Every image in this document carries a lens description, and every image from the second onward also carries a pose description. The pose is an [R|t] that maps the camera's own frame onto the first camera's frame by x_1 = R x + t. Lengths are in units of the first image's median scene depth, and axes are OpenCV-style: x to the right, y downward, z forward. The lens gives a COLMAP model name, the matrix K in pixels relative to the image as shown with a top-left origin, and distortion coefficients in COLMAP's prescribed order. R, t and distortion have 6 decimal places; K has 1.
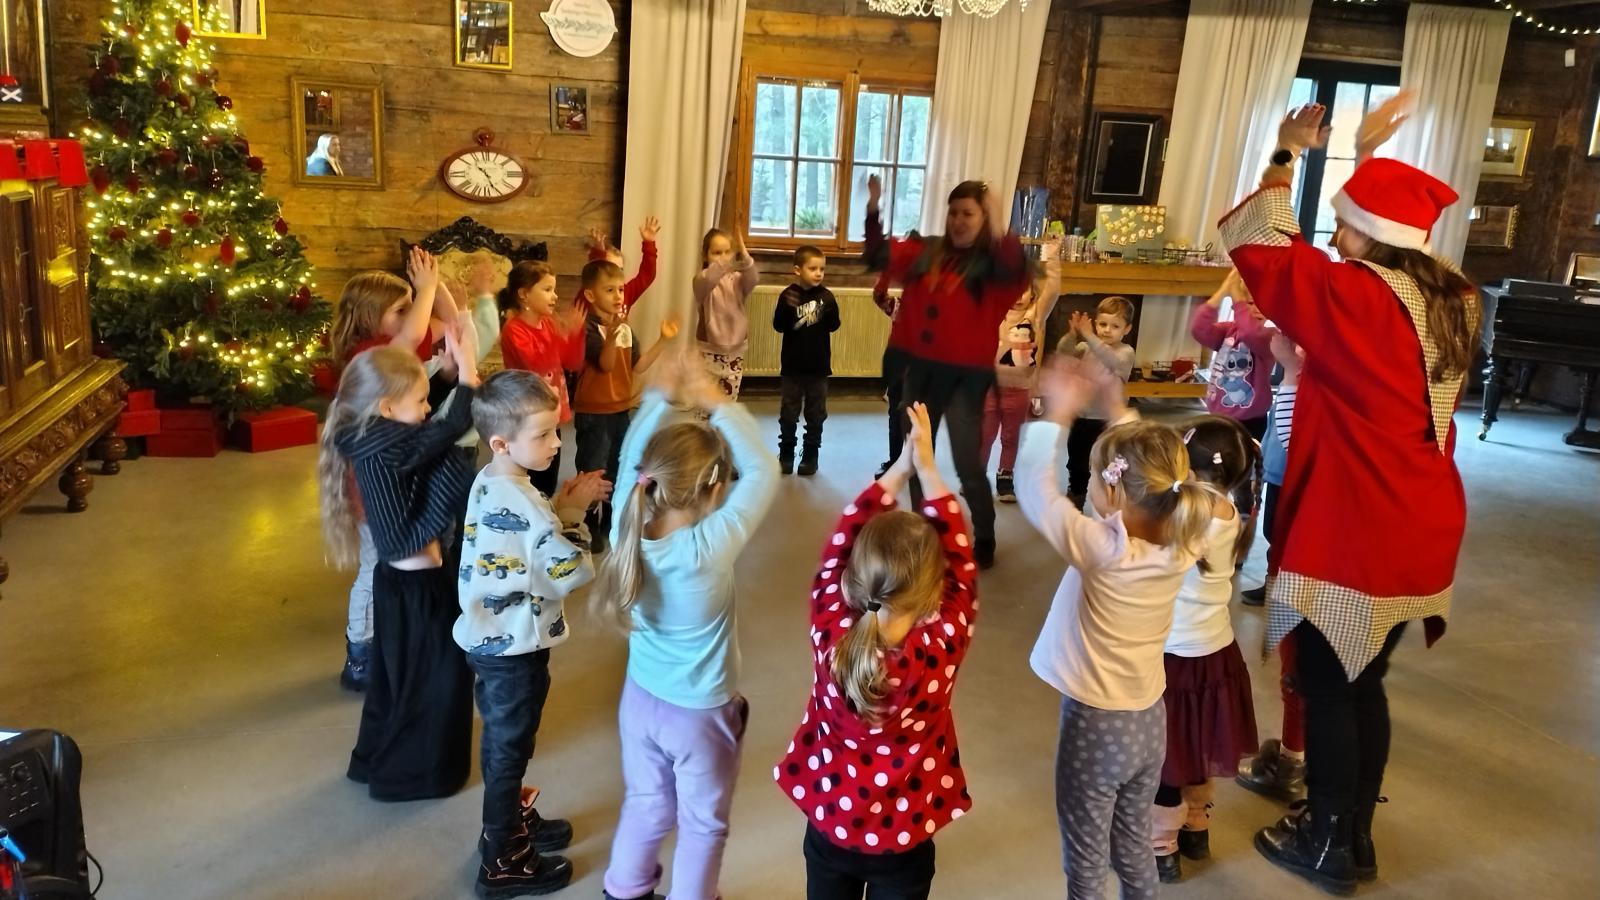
lens RADIAL K [[1253.8, 0, 836.5], [0, 1253.8, 403.5], [0, 0, 1]] dist [0.039342, -0.031223]
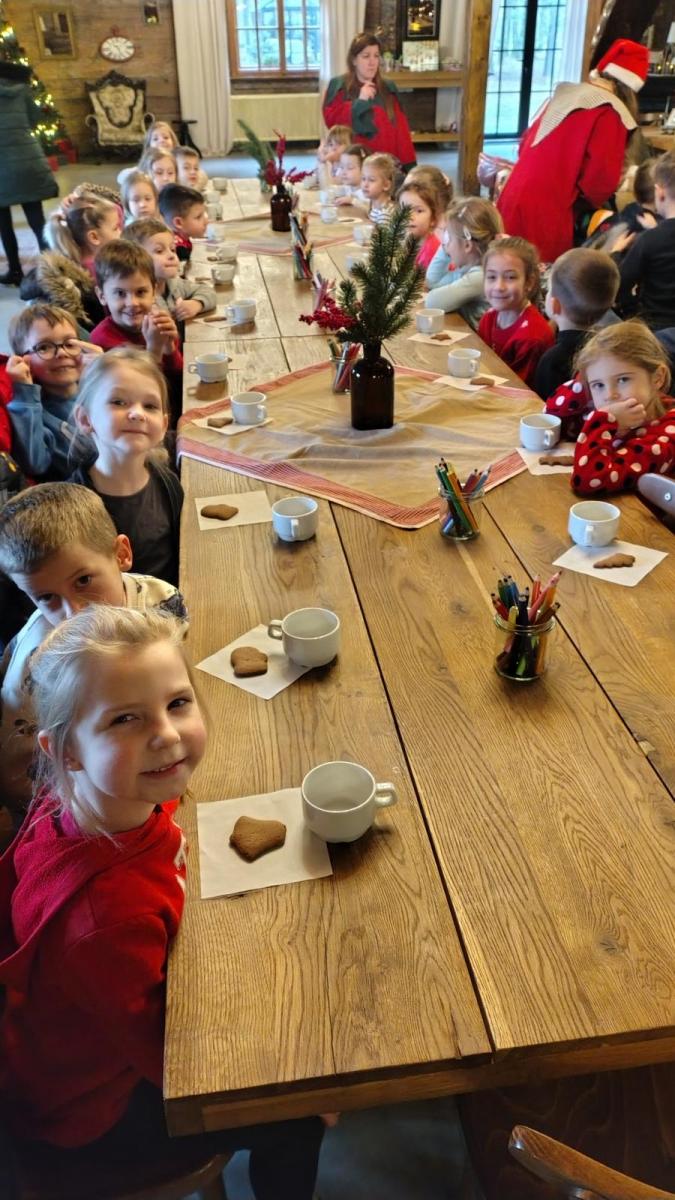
lens RADIAL K [[940.4, 0, 341.6], [0, 940.4, 594.9], [0, 0, 1]] dist [0.039342, -0.031223]
pose [[0.980488, 0.026369, -0.194801, 0.489701], [0.040422, 0.942741, 0.331067, 0.202081], [0.192376, -0.332482, 0.923281, -0.861627]]
